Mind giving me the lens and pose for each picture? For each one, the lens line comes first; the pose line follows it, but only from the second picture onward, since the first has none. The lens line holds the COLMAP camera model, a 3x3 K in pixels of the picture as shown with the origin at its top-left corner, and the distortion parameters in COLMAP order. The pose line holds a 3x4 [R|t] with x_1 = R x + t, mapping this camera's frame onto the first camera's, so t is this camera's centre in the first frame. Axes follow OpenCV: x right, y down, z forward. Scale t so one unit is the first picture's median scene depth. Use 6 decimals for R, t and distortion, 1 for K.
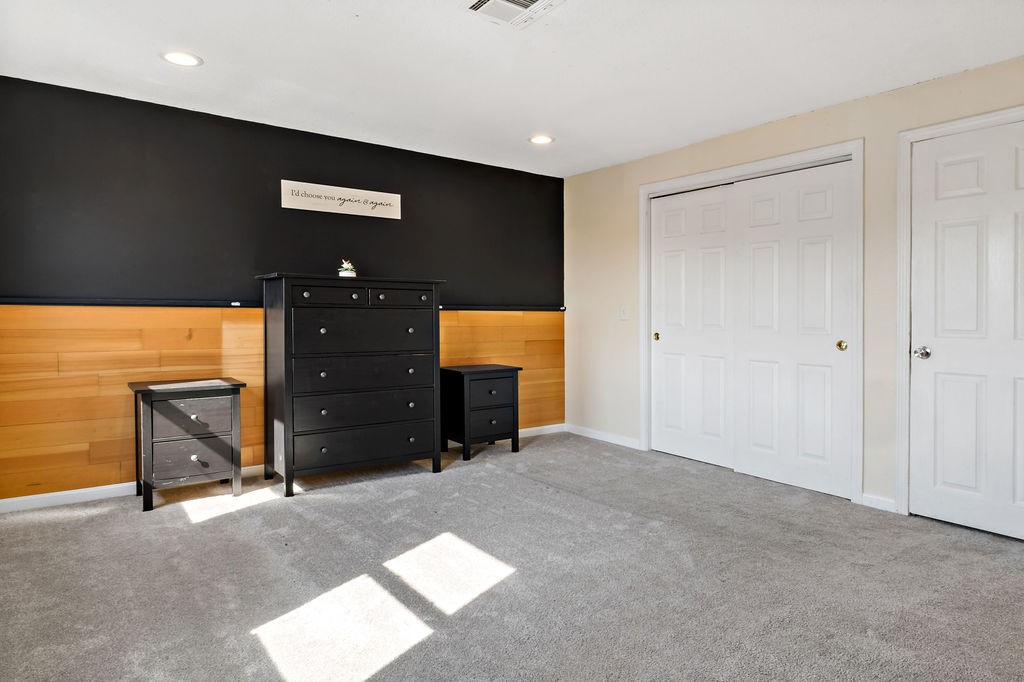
lens RADIAL K [[601.2, 0, 512.0], [0, 601.2, 341.0], [0, 0, 1]] dist [0.000267, 0.001066]
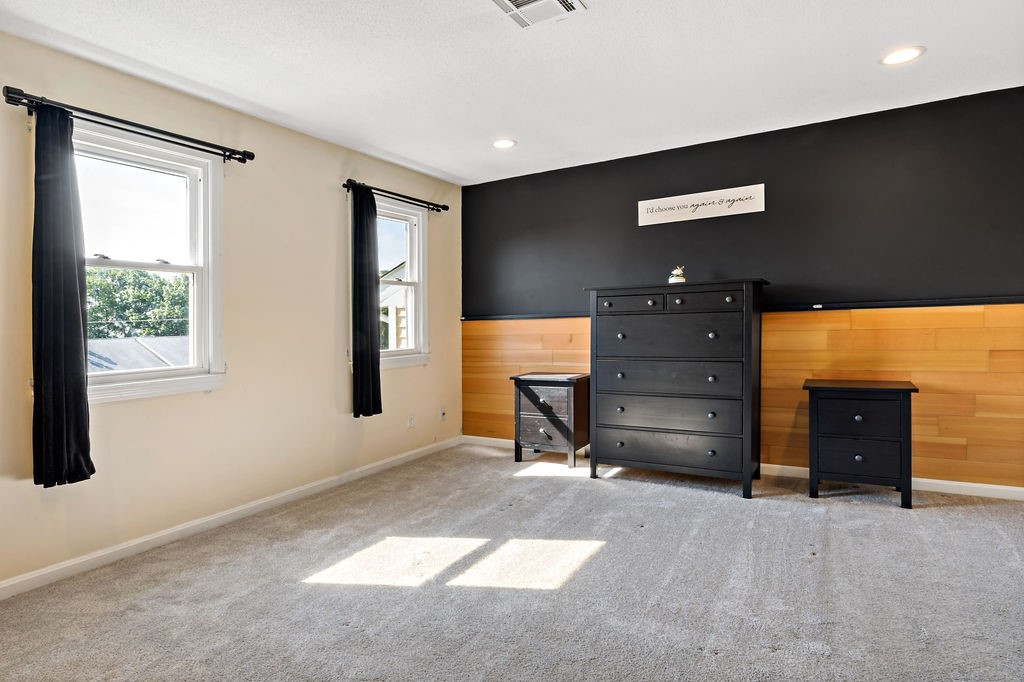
lens RADIAL K [[566.9, 0, 512.0], [0, 566.9, 341.0], [0, 0, 1]] dist [0.005528, 0.000545]
pose [[0.394911, 0.010866, -0.918655, 0.609217], [-0.010509, 0.999918, 0.007310, -0.014763], [0.918659, 0.006768, 0.394993, 0.440744]]
